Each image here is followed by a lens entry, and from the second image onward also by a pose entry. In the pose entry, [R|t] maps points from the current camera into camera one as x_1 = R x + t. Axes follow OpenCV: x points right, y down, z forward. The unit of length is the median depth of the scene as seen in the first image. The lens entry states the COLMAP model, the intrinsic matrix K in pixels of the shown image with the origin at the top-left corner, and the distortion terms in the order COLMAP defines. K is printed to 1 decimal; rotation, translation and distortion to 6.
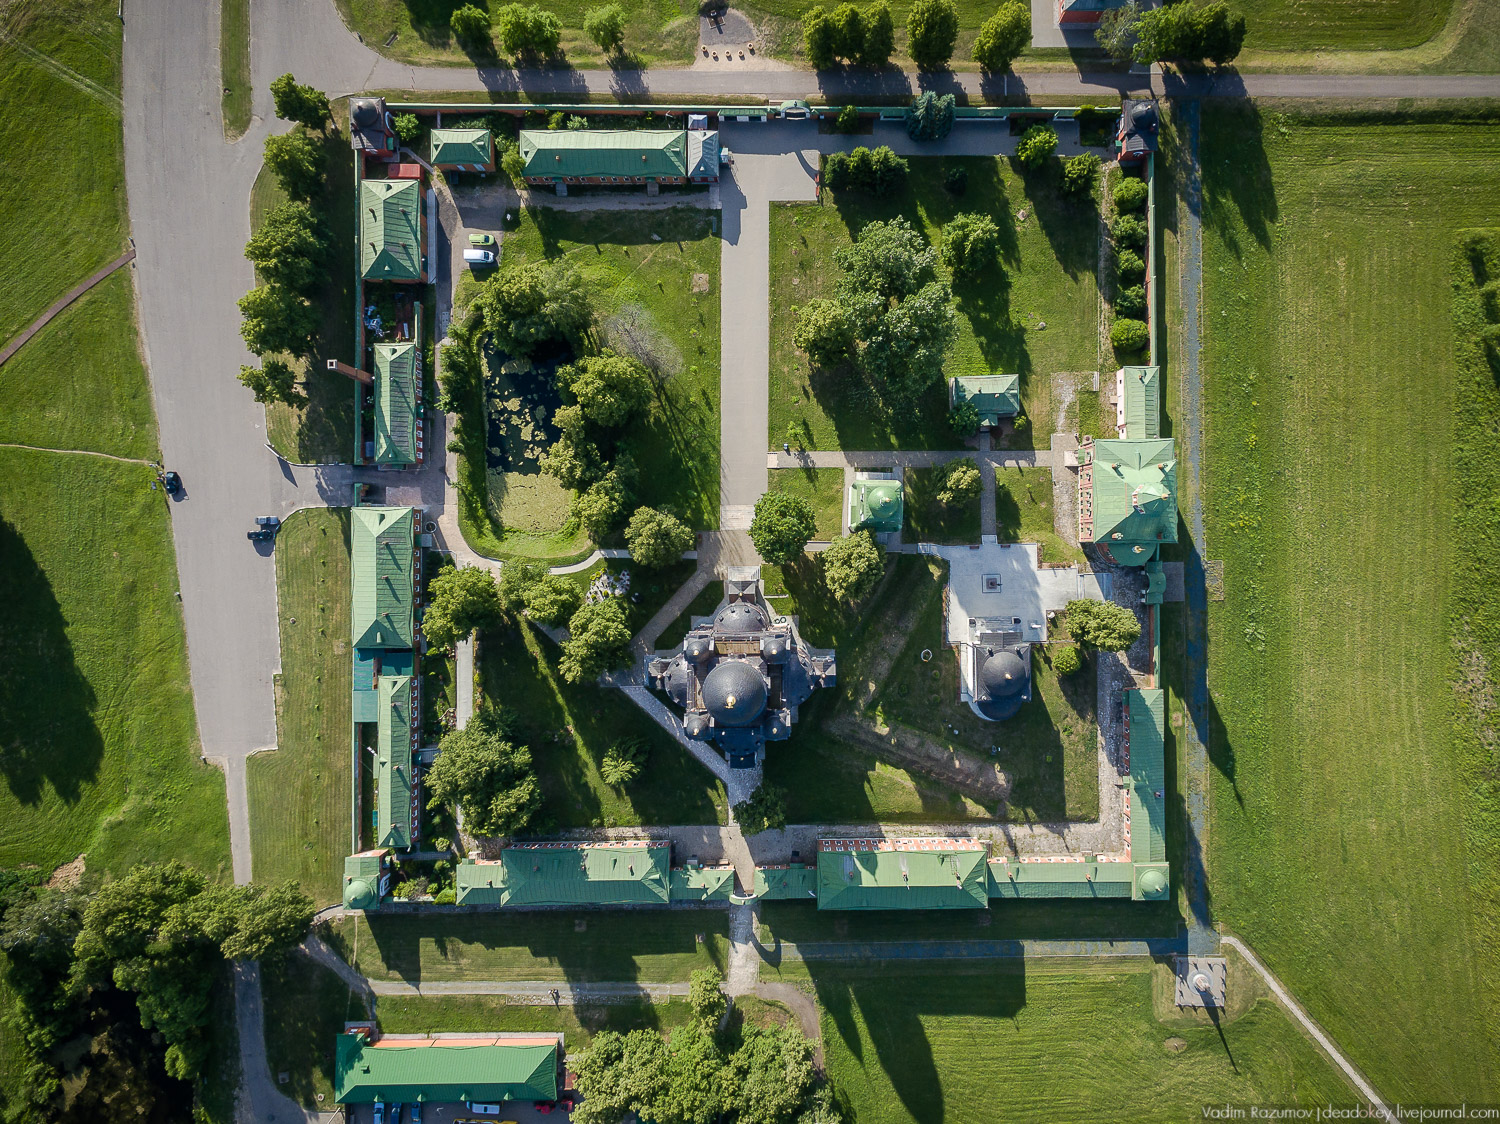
lens RADIAL K [[871.3, 0, 814.0], [0, 871.3, 548.7], [0, 0, 1]] dist [0.009752, 0.002165]
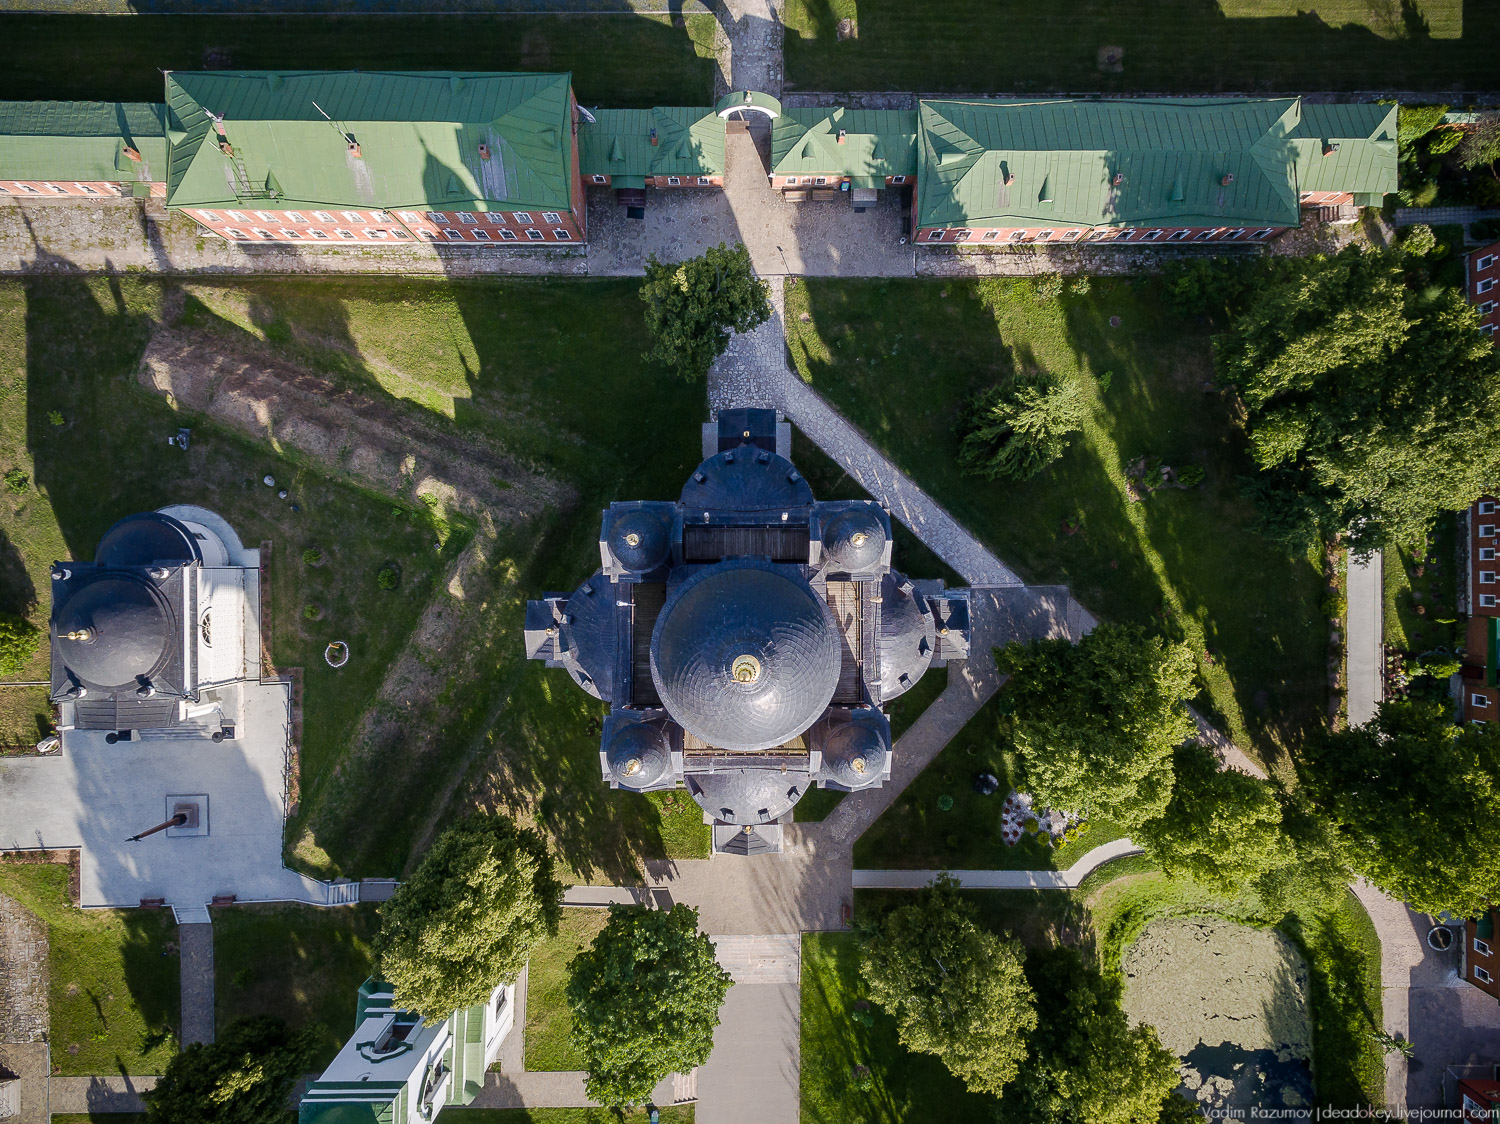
lens RADIAL K [[871.3, 0, 746.7], [0, 871.3, 561.4], [0, 0, 1]] dist [0.009752, 0.002165]
pose [[-0.999761, -0.003283, -0.021608, -0.070100], [0.003048, -0.999936, 0.010904, 0.166613], [-0.021643, 0.010836, 0.999707, 0.555883]]
